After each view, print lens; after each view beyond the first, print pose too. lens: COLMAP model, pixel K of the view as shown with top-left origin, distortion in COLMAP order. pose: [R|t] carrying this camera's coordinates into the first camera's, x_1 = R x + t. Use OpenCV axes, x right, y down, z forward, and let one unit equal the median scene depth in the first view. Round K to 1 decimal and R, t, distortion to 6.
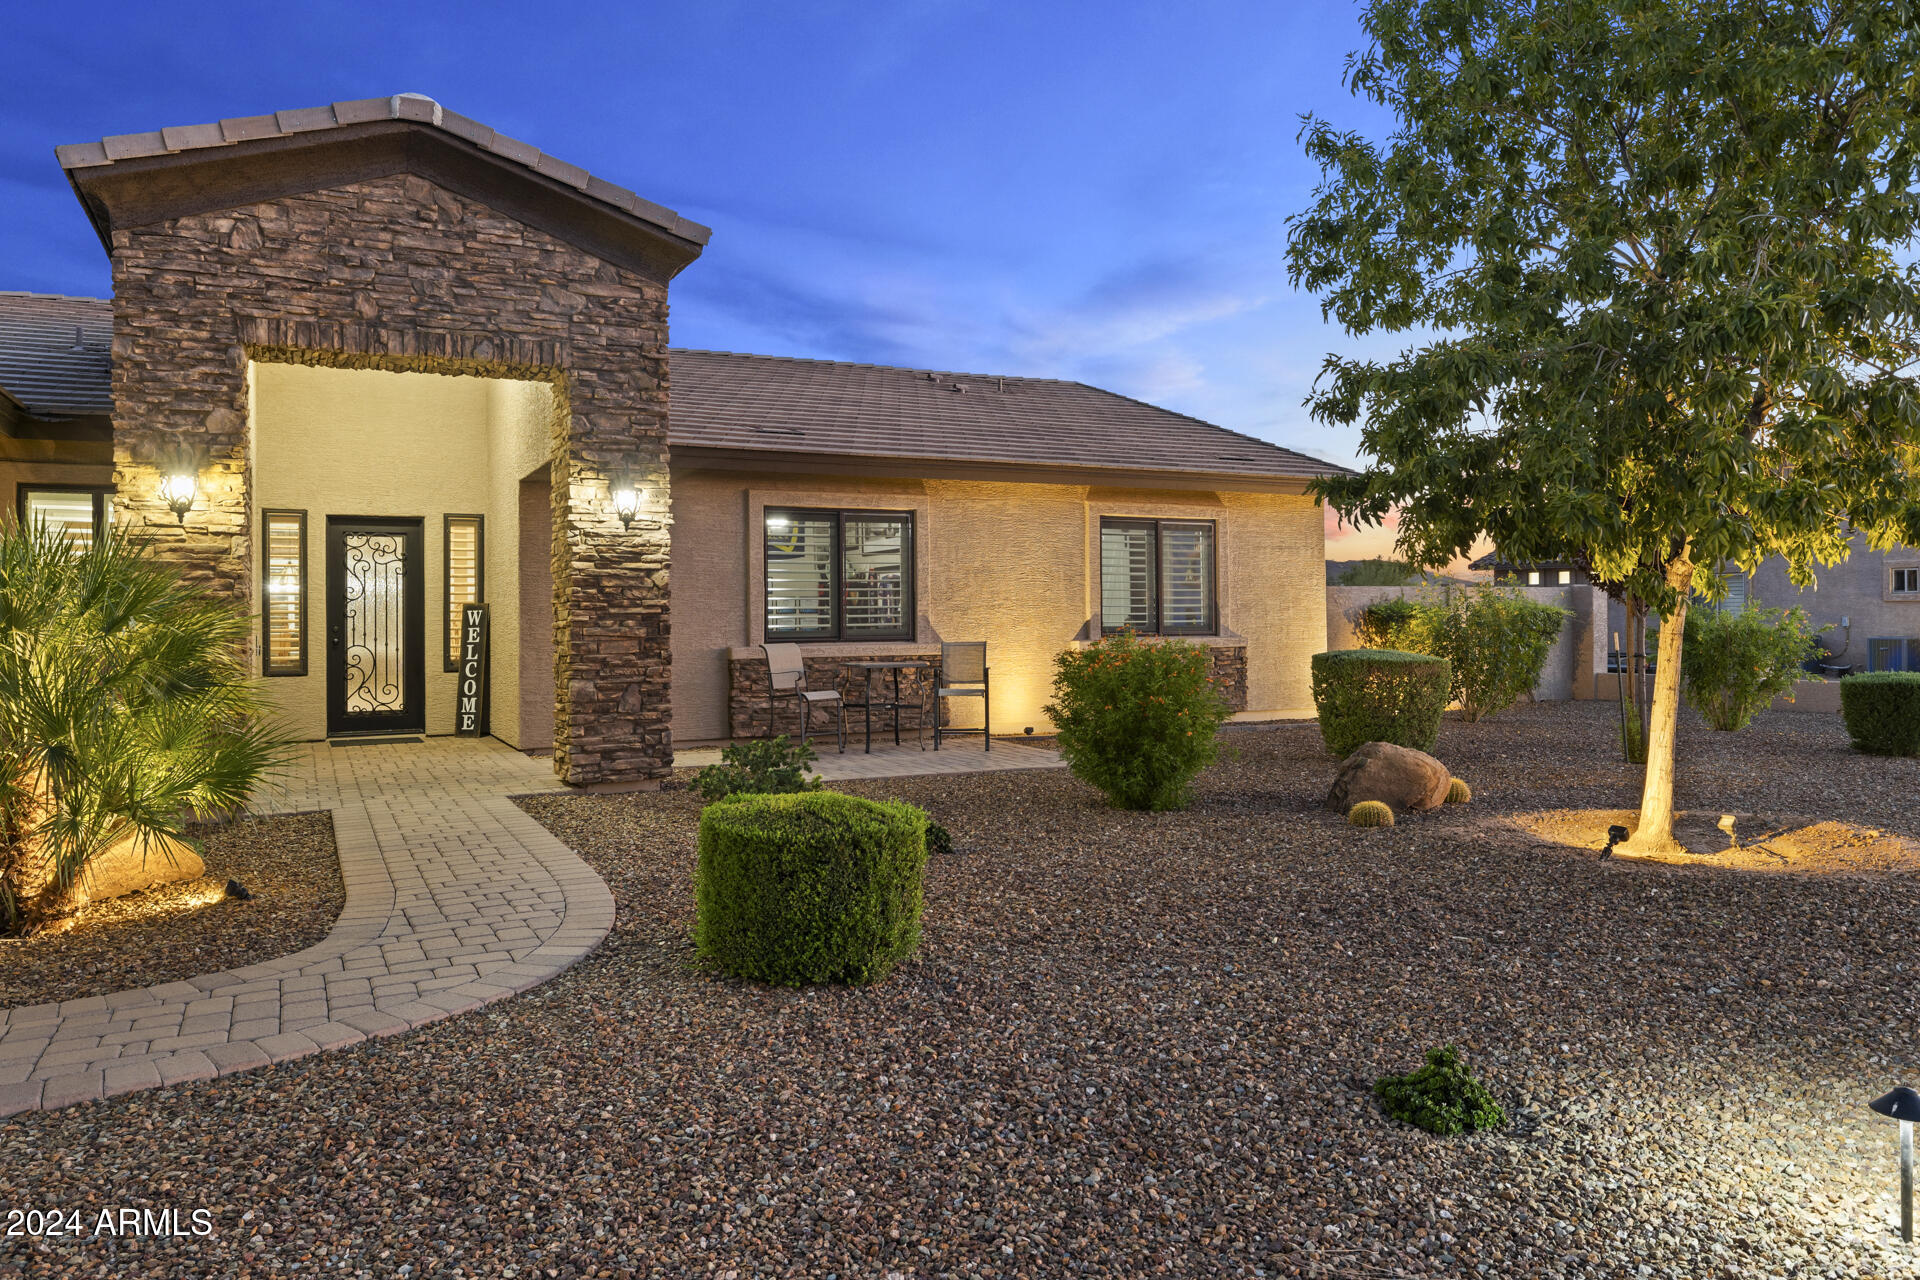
lens RADIAL K [[1326.4, 0, 965.1], [0, 1326.4, 614.7], [0, 0, 1]] dist [-0.003472, 0.000730]
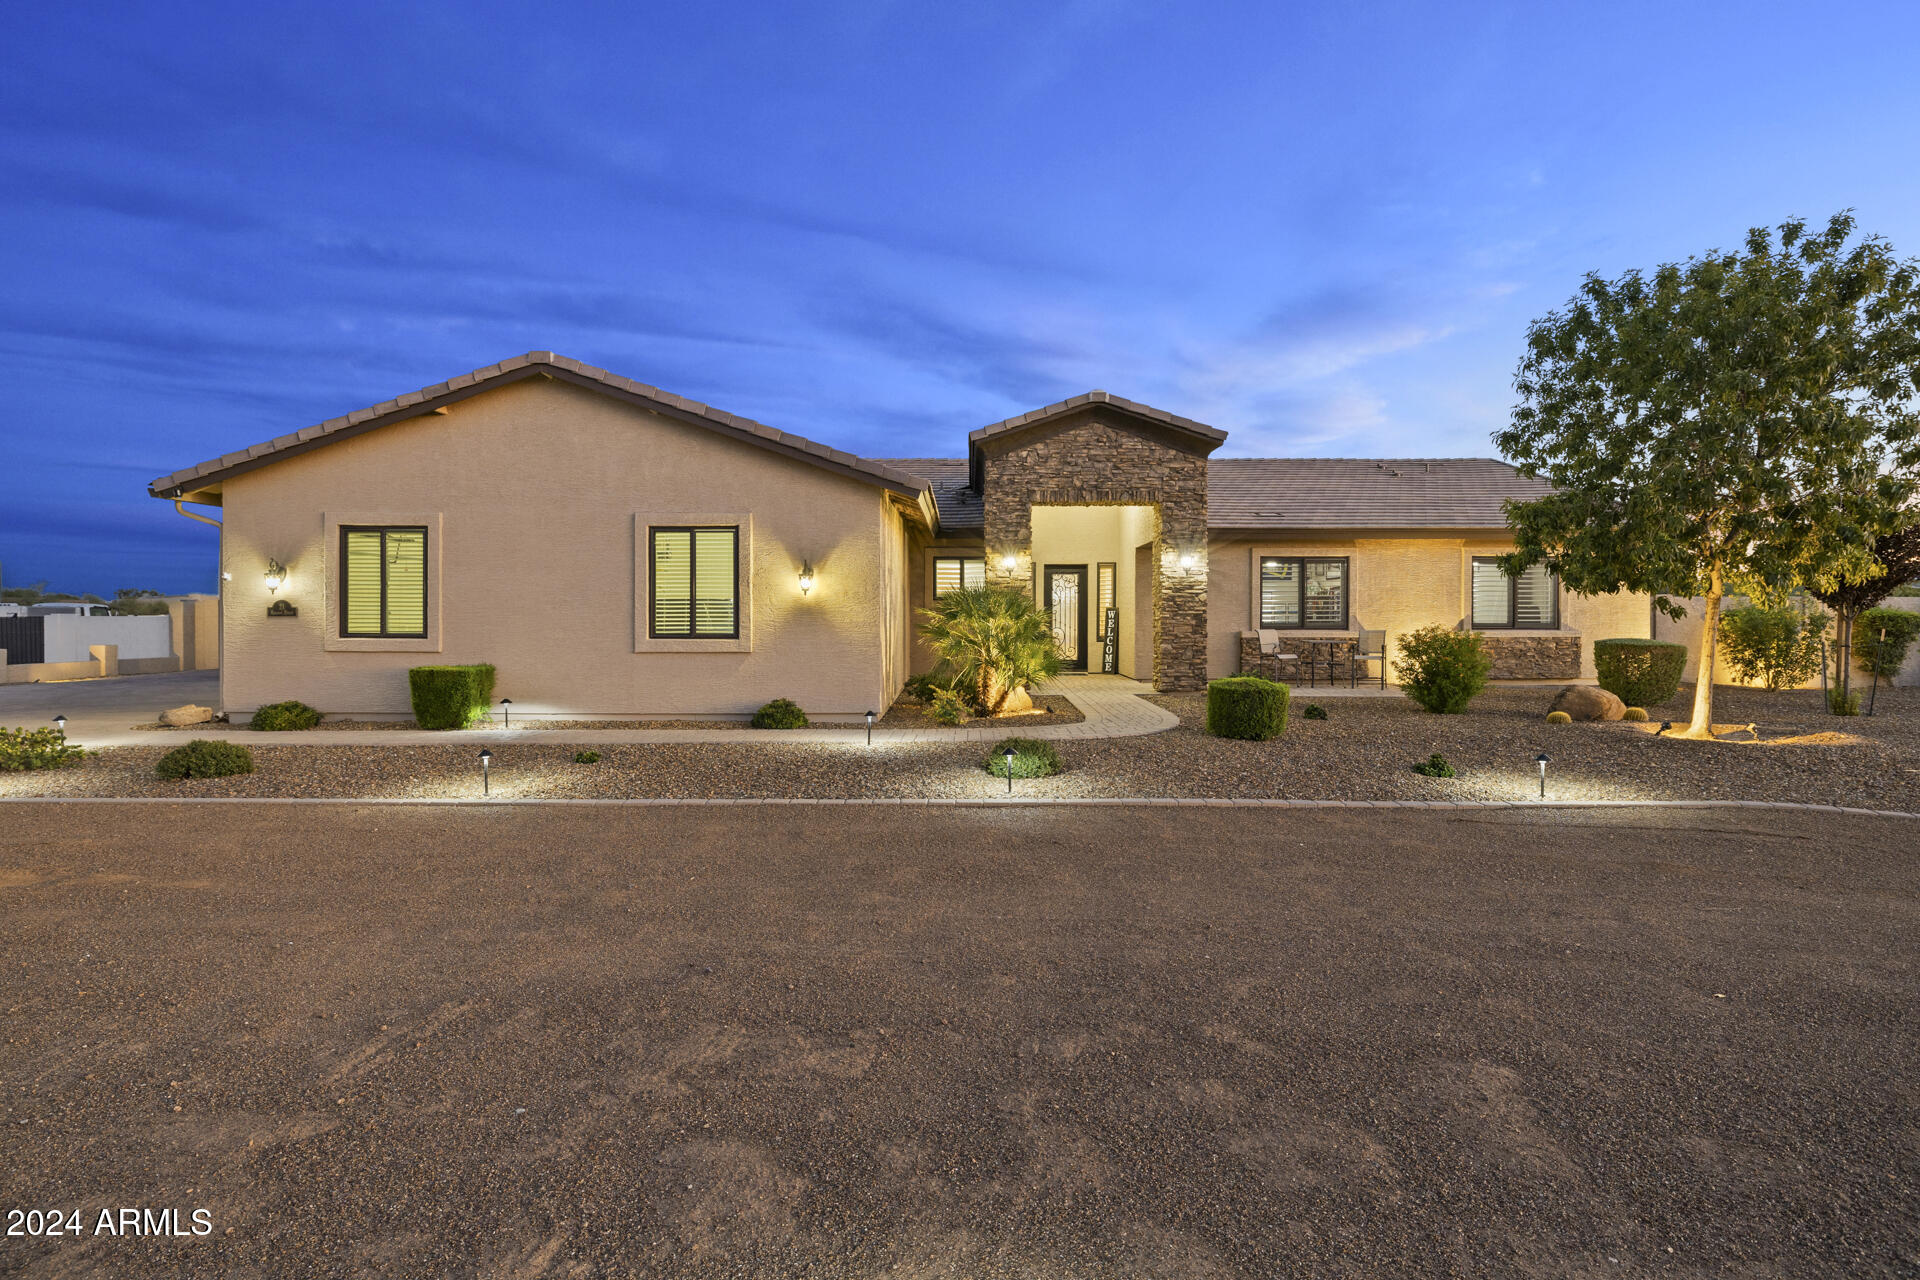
lens RADIAL K [[1005.7, 0, 963.0], [0, 1005.7, 618.1], [0, 0, 1]] dist [-0.006415, -0.000418]
pose [[0.889951, 0.009916, -0.455949, 0.151448], [-0.007129, 0.999944, 0.007832, -0.003461], [0.456001, -0.003719, 0.889971, -0.564475]]
